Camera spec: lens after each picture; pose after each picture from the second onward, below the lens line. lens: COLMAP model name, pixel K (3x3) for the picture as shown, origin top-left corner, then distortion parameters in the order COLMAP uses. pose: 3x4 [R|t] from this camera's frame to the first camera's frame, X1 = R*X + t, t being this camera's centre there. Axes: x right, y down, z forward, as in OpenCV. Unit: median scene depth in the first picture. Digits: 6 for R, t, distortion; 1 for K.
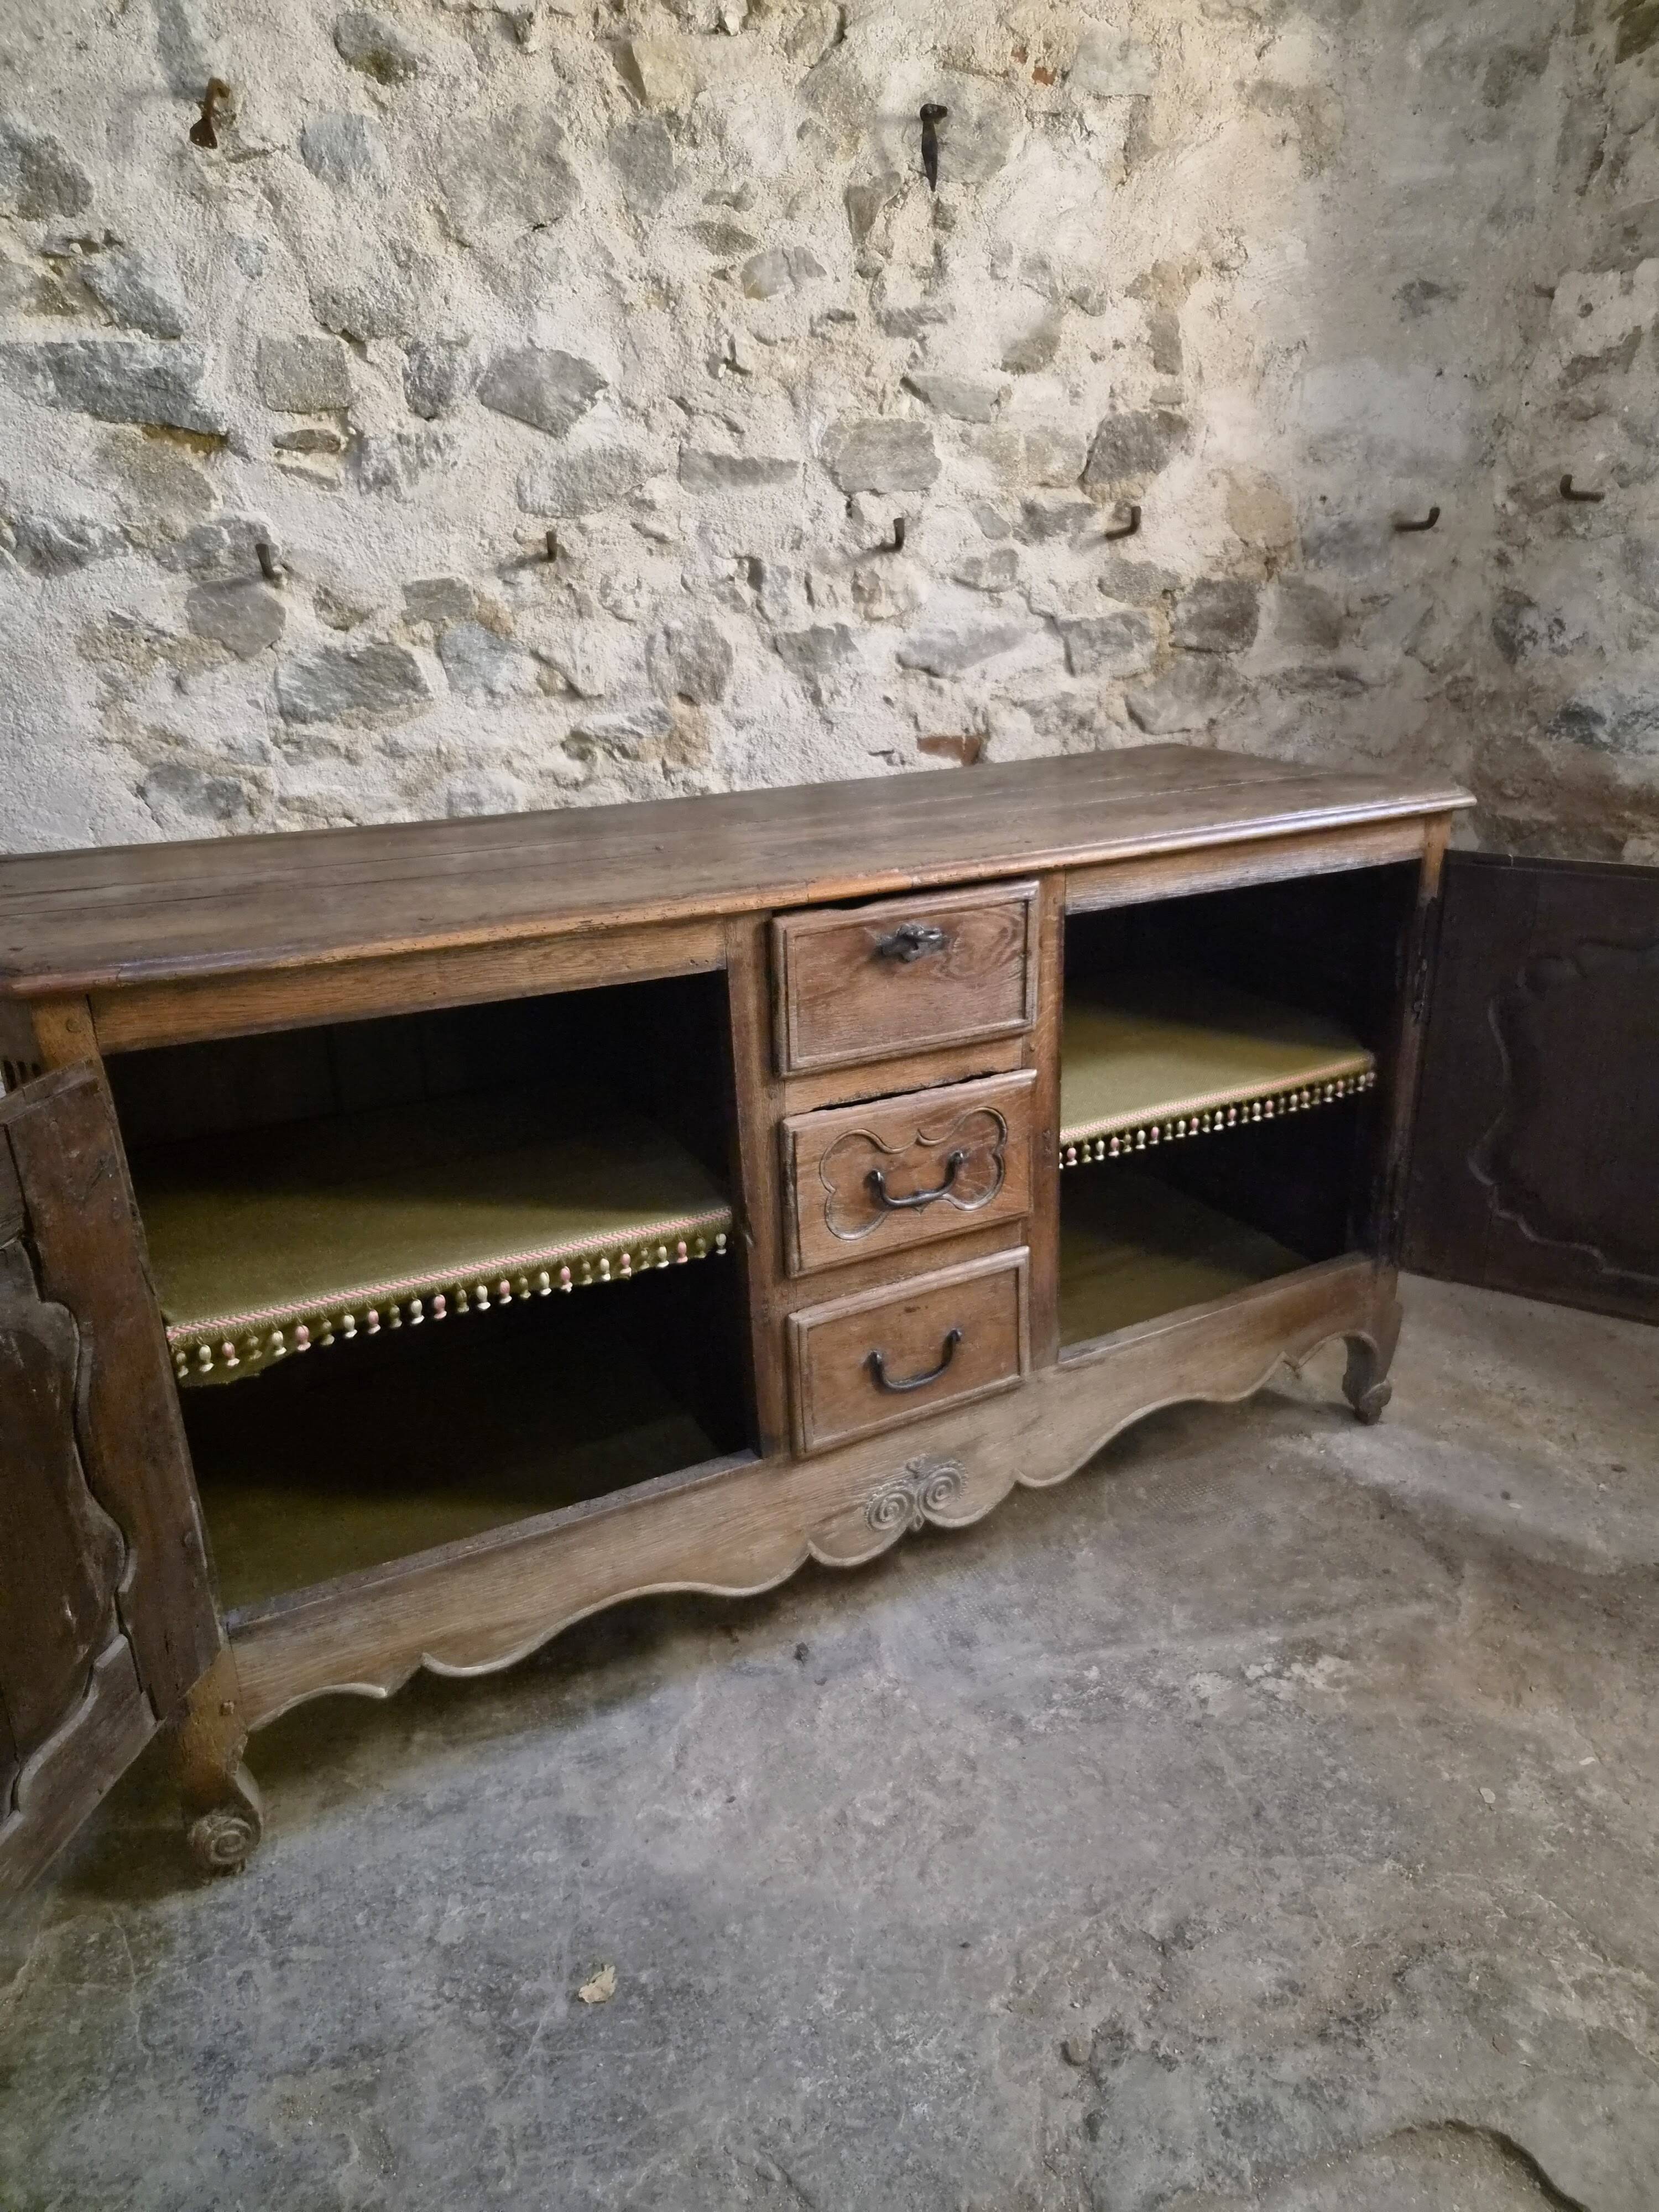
lens RADIAL K [[1494.2, 0, 851.3], [0, 1494.2, 1108.9], [0, 0, 1]] dist [0.062392, -0.050724]
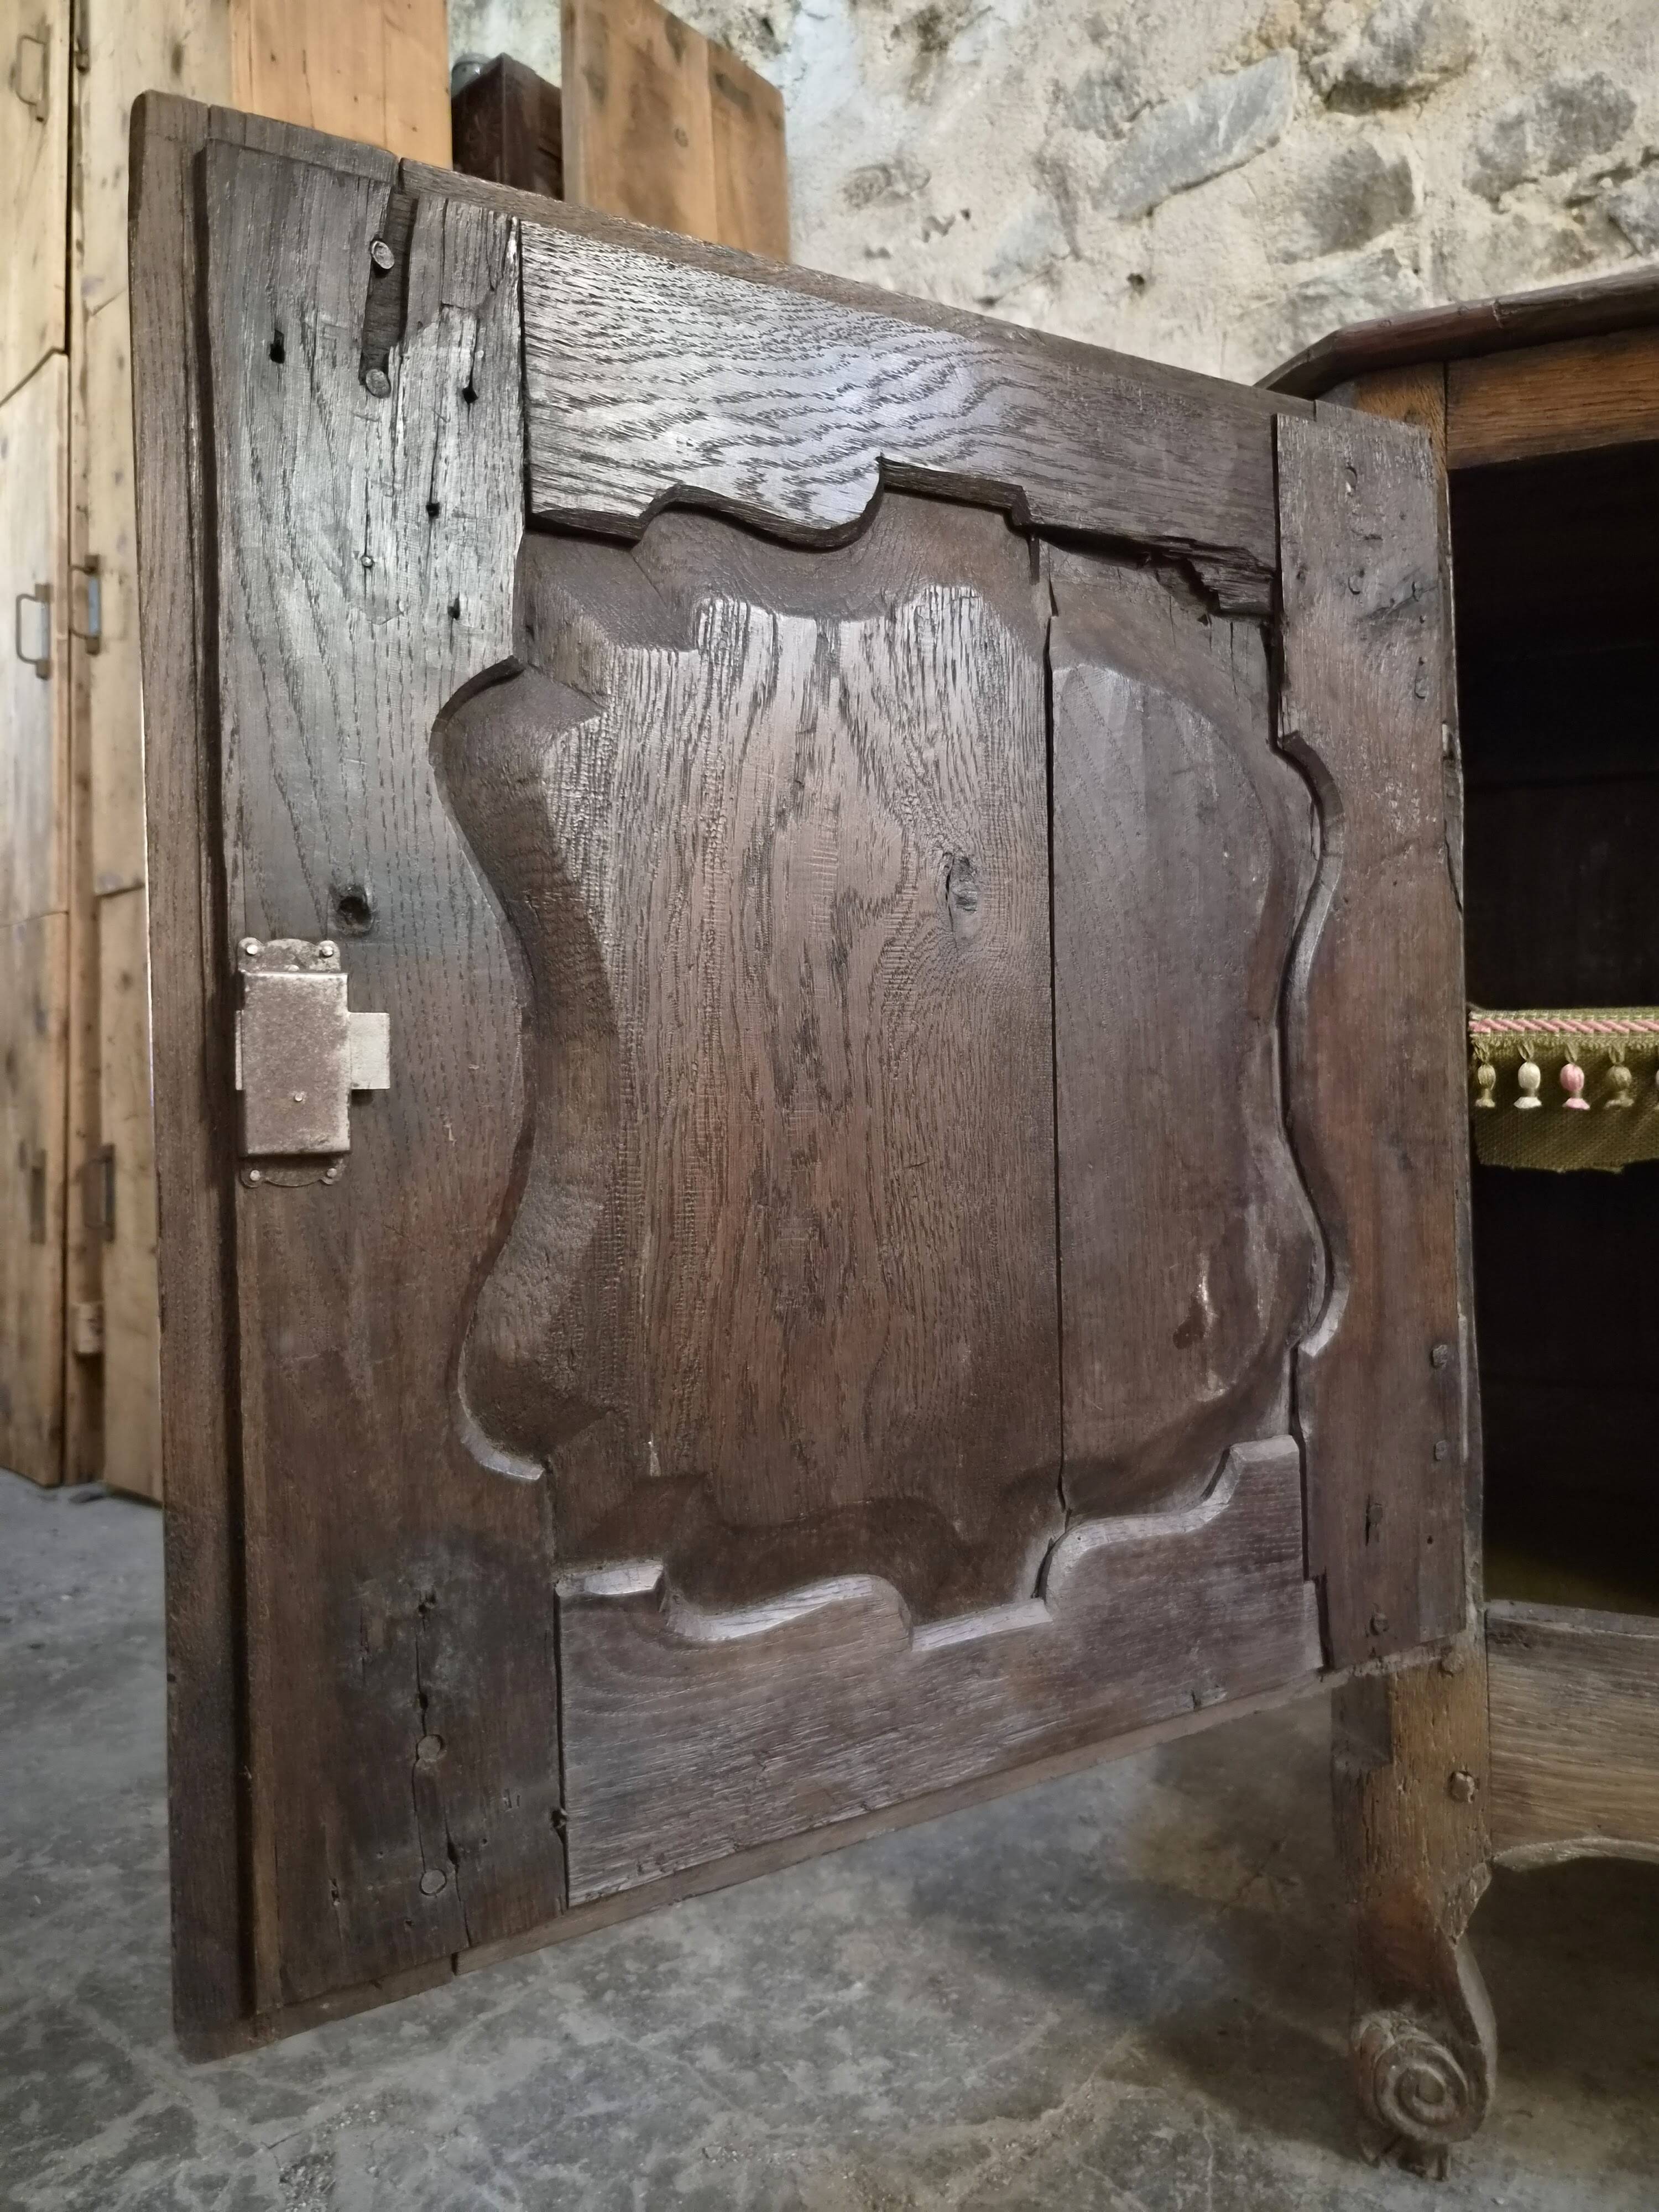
lens RADIAL K [[1501.1, 0, 825.0], [0, 1501.1, 1091.5], [0, 0, 1]] dist [0.061186, -0.050582]
pose [[0.632976, 0.012652, -0.774068, -0.091532], [-0.263545, 0.943669, -0.200084, 0.205938], [0.727932, 0.330650, 0.600654, 0.276973]]
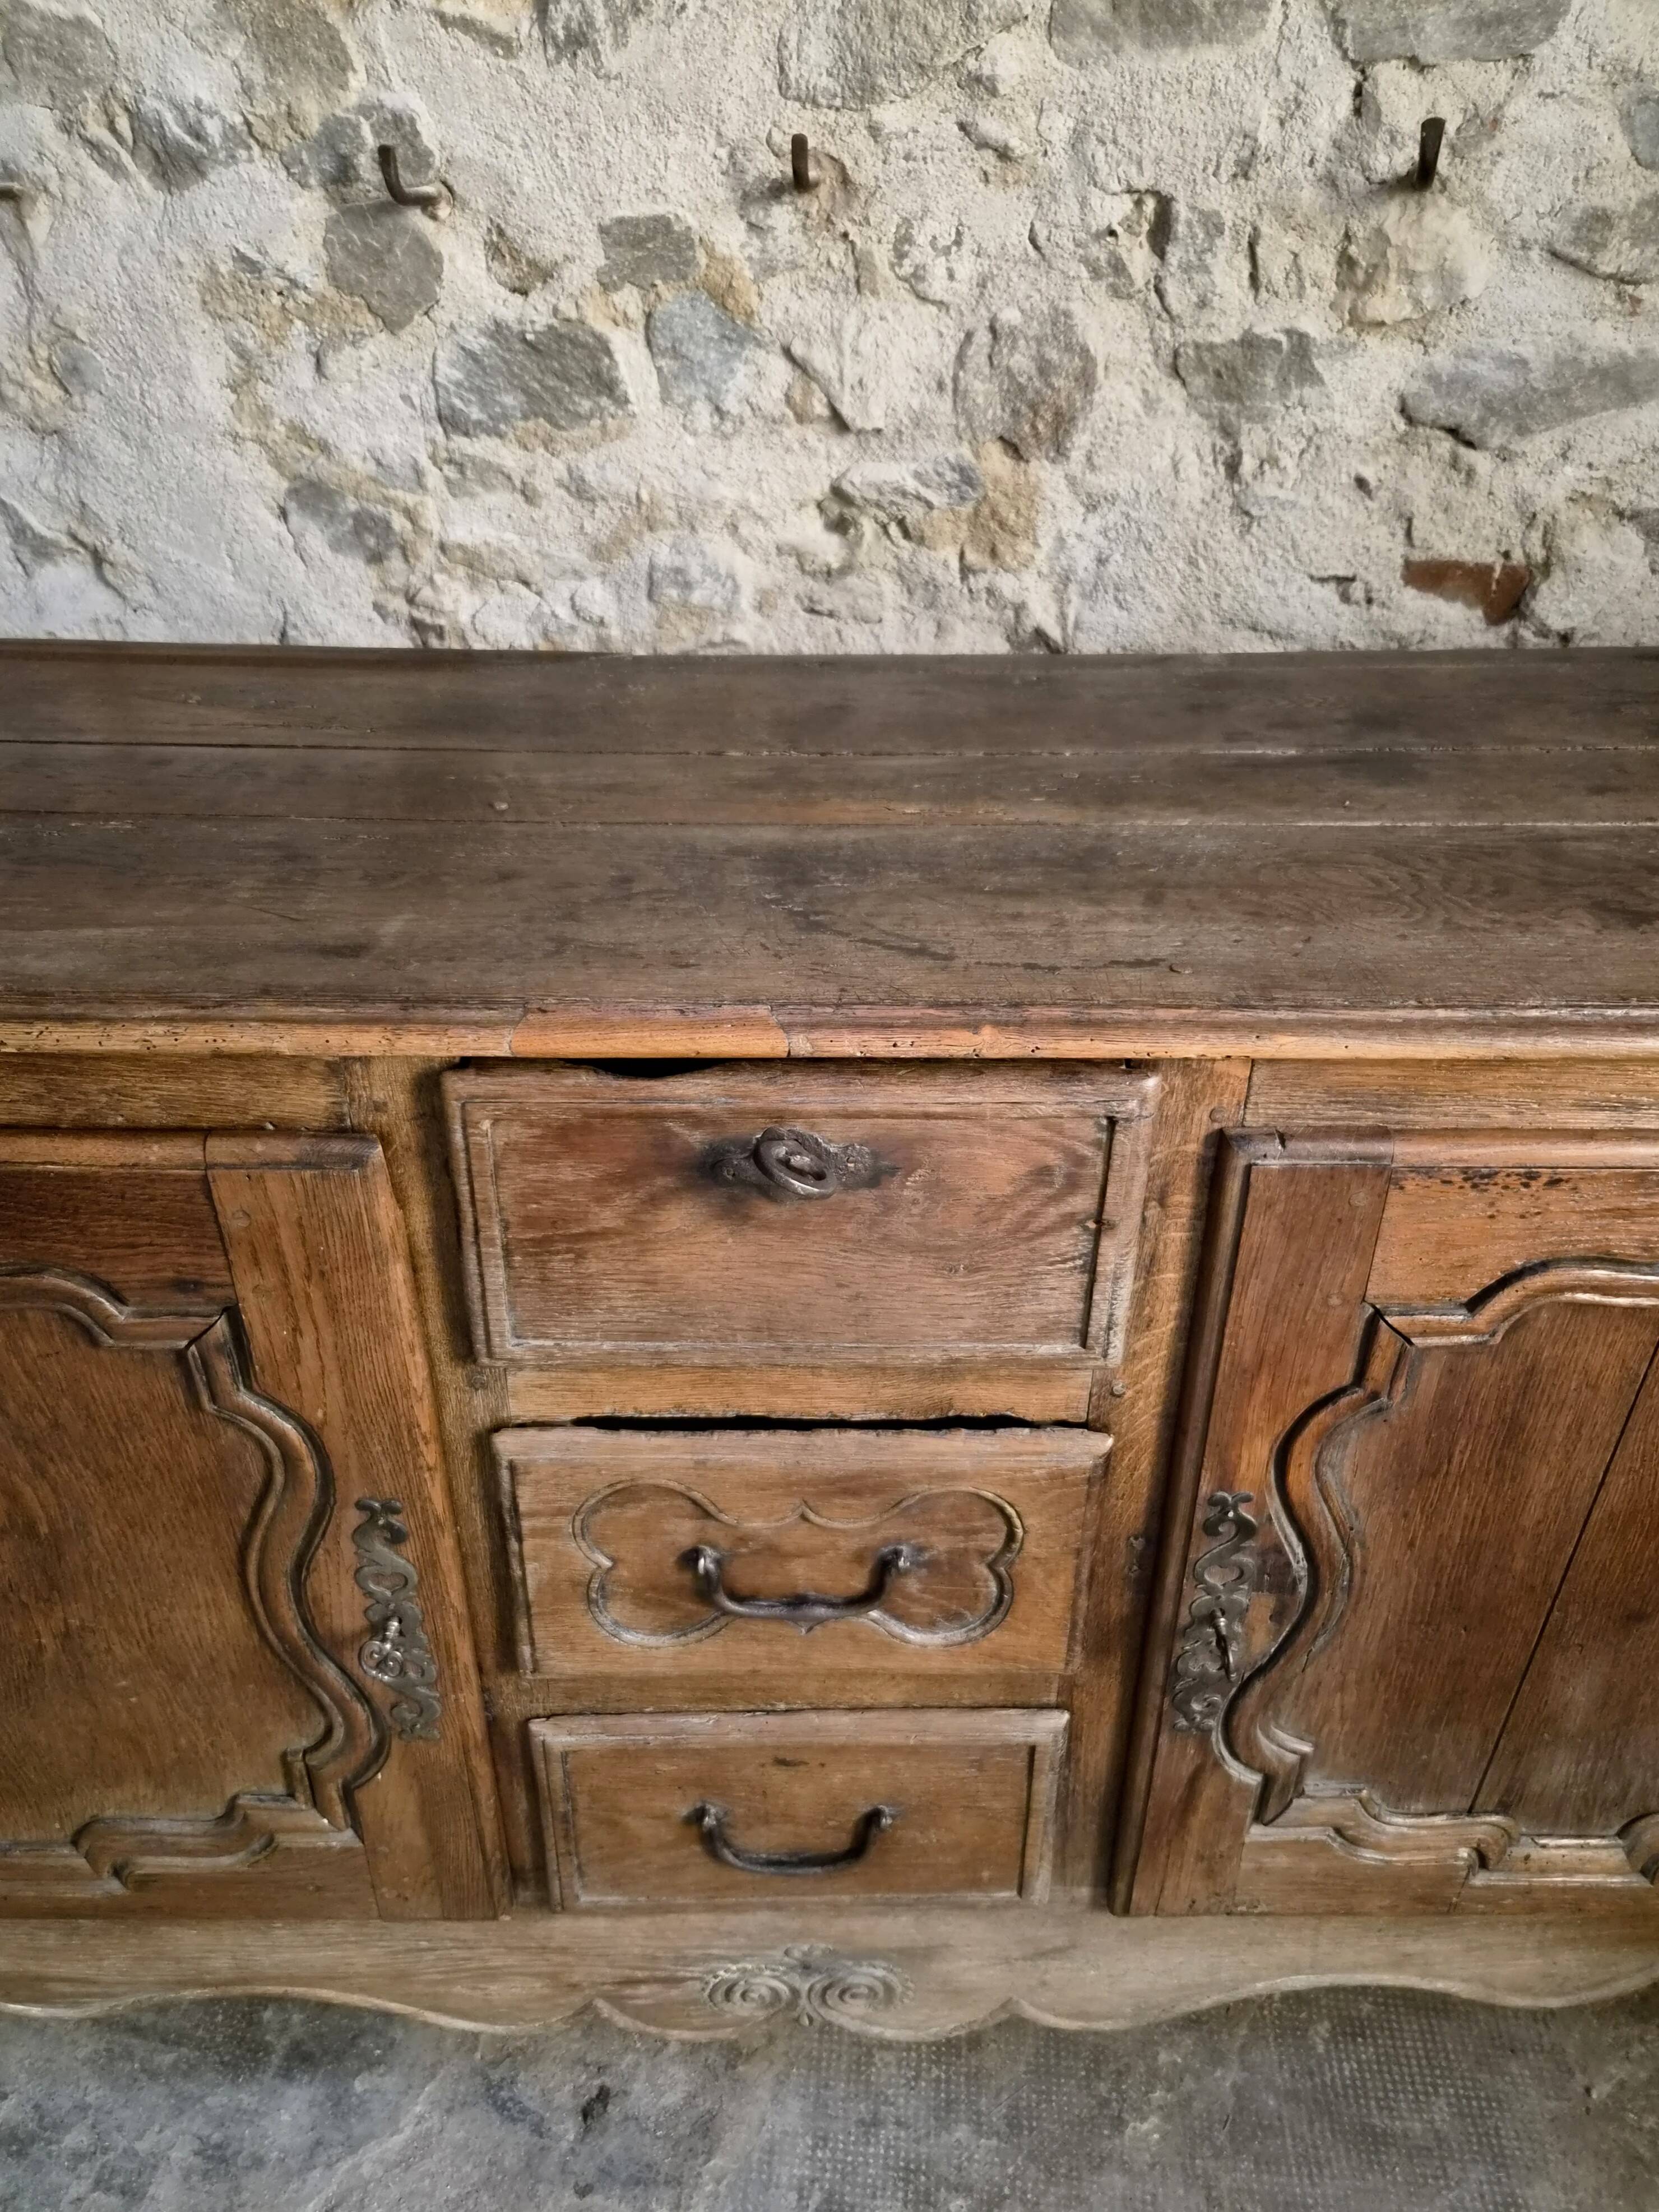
lens RADIAL K [[1501.1, 0, 832.0], [0, 1501.1, 1127.2], [0, 0, 1]] dist [0.061186, -0.050582]
pose [[0.879397, 0.274932, -0.388683, 0.145699], [-0.191925, 0.951850, 0.239053, -0.153060], [0.435691, -0.135624, 0.889820, 0.409126]]
